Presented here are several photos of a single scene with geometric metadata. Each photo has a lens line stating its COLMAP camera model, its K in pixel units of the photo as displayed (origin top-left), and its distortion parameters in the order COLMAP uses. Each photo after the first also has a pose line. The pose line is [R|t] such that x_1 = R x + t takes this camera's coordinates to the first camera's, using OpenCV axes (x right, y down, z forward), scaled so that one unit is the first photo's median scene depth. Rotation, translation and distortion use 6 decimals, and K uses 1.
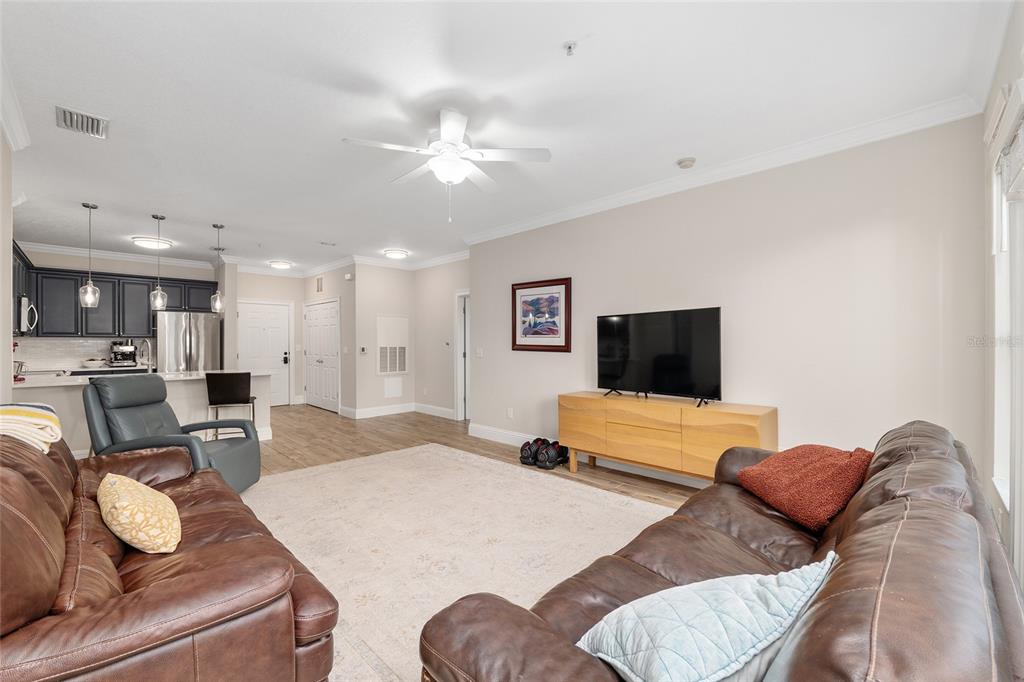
lens RADIAL K [[418.2, 0, 509.8], [0, 418.2, 342.5], [0, 0, 1]] dist [-0.015996, -0.000236]
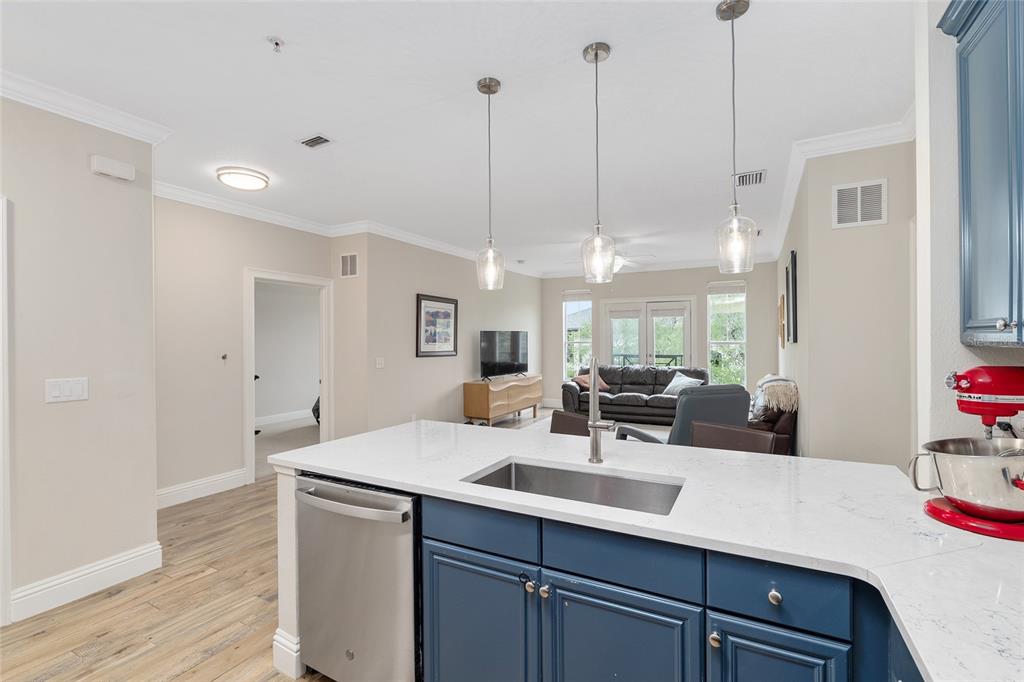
lens RADIAL K [[452.9, 0, 512.0], [0, 452.9, 341.0], [0, 0, 1]] dist [-0.000931, -0.000207]
pose [[-0.284914, 0.002122, 0.958551, -1.203862], [0.008080, 0.999967, 0.000188, -0.021112], [-0.958519, 0.007798, -0.284922, 1.160788]]
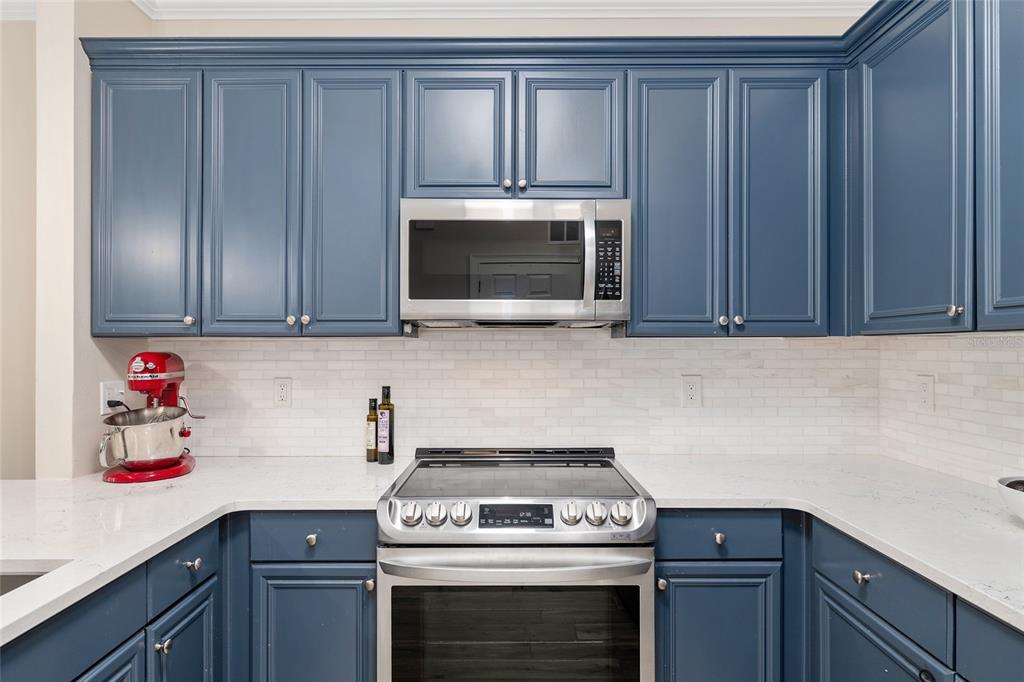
lens RADIAL K [[568.0, 0, 507.6], [0, 568.0, 344.2], [0, 0, 1]] dist [0.001532, -0.000428]
pose [[-0.711187, -0.001787, -0.703001, -0.943018], [0.000059, 0.999997, -0.002601, -0.009482], [0.703003, -0.001891, -0.711184, 1.296993]]
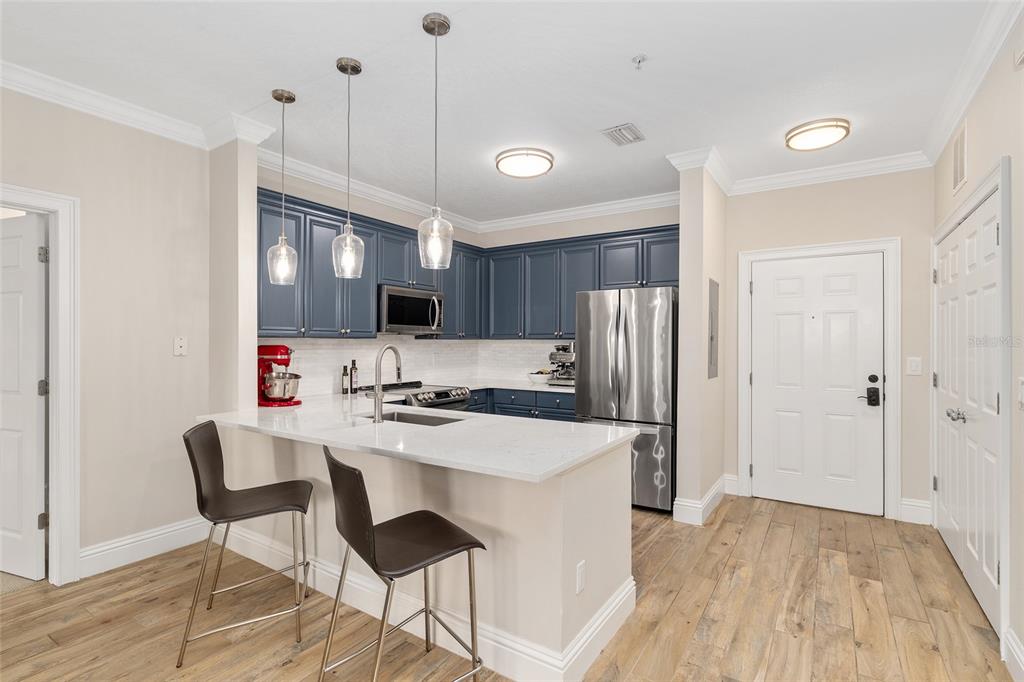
lens RADIAL K [[487.6, 0, 512.0], [0, 487.6, 341.0], [0, 0, 1]] dist [-0.001973, -0.000135]
pose [[0.202596, -0.002248, -0.979260, -0.298638], [-0.003323, 0.999990, -0.002983, -0.009765], [0.979257, 0.003858, 0.202587, 1.023263]]
